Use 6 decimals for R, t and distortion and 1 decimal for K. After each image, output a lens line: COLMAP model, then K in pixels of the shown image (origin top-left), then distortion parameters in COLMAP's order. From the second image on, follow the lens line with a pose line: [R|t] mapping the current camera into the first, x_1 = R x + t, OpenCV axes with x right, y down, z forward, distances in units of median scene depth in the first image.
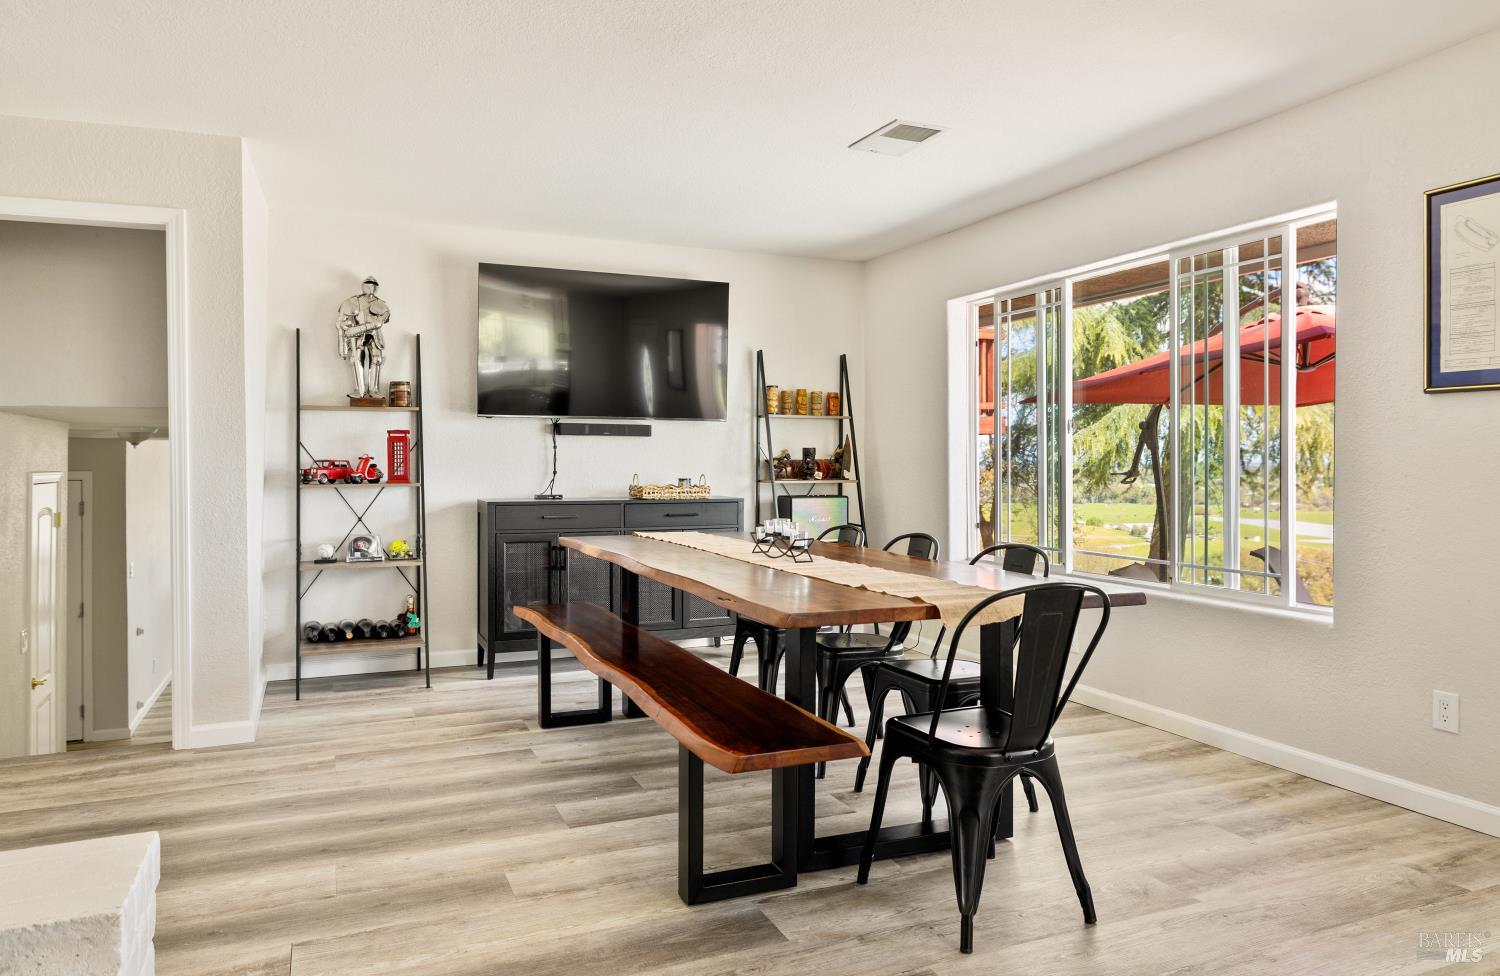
lens RADIAL K [[1014.5, 0, 764.1], [0, 1014.5, 452.0], [0, 0, 1]] dist [0.007013, 0.000426]
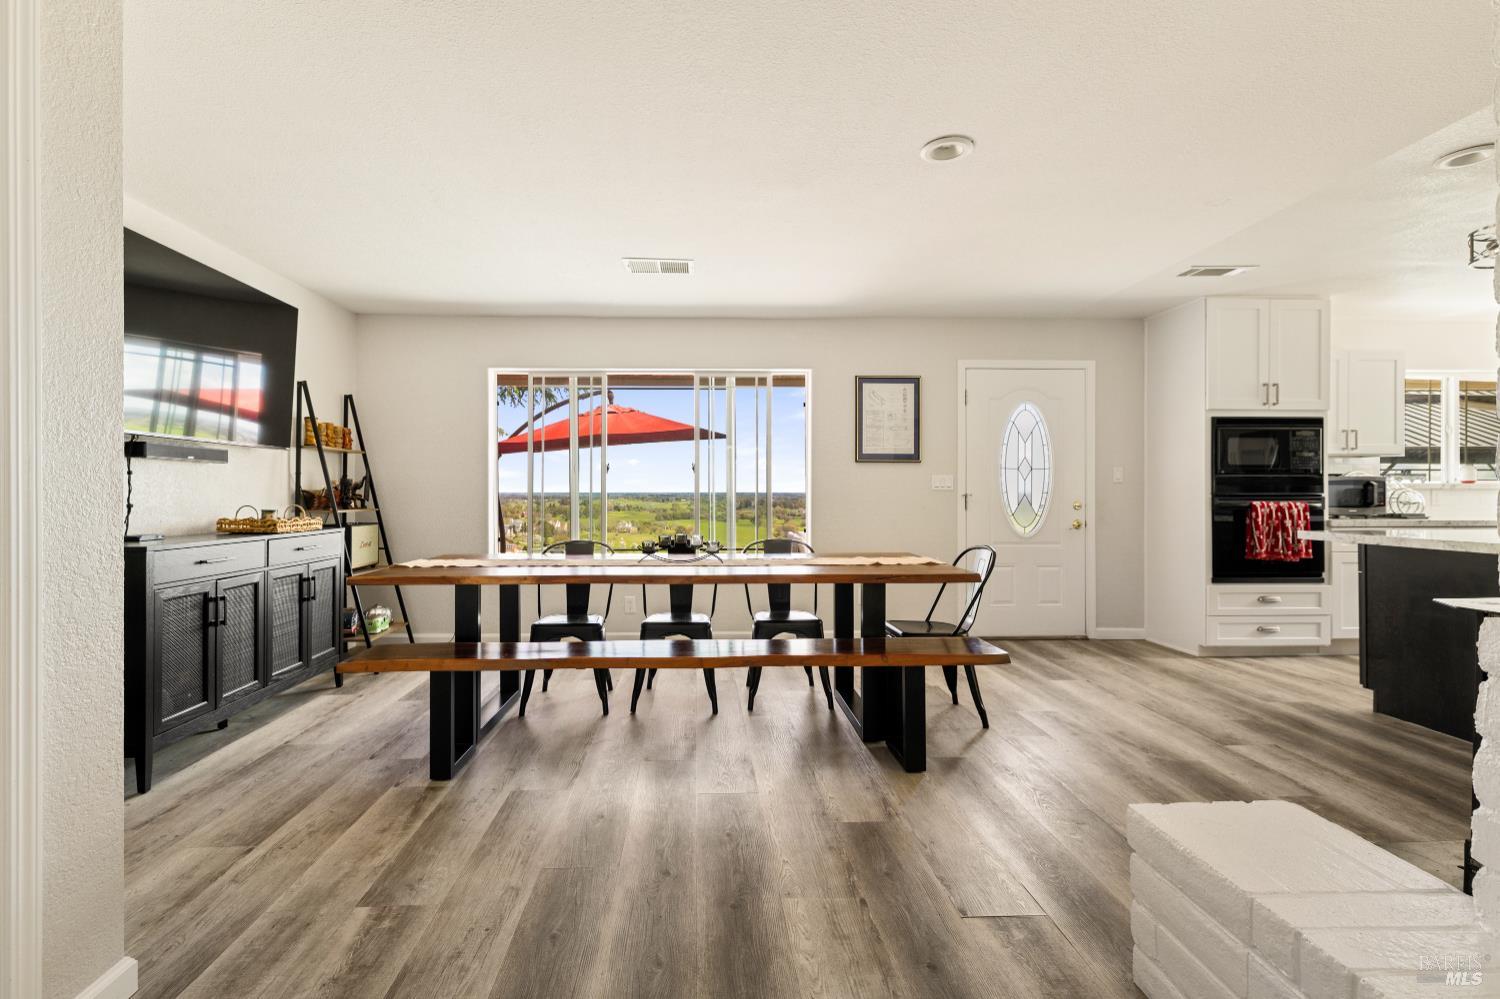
lens RADIAL K [[686.5, 0, 717.0], [0, 686.5, 484.6], [0, 0, 1]] dist [0.002250, 0.000802]
pose [[0.369303, 0.008081, 0.929274, -0.584361], [-0.007460, 0.999956, -0.005730, 0.003954], [-0.929279, -0.004816, 0.369347, 0.444871]]
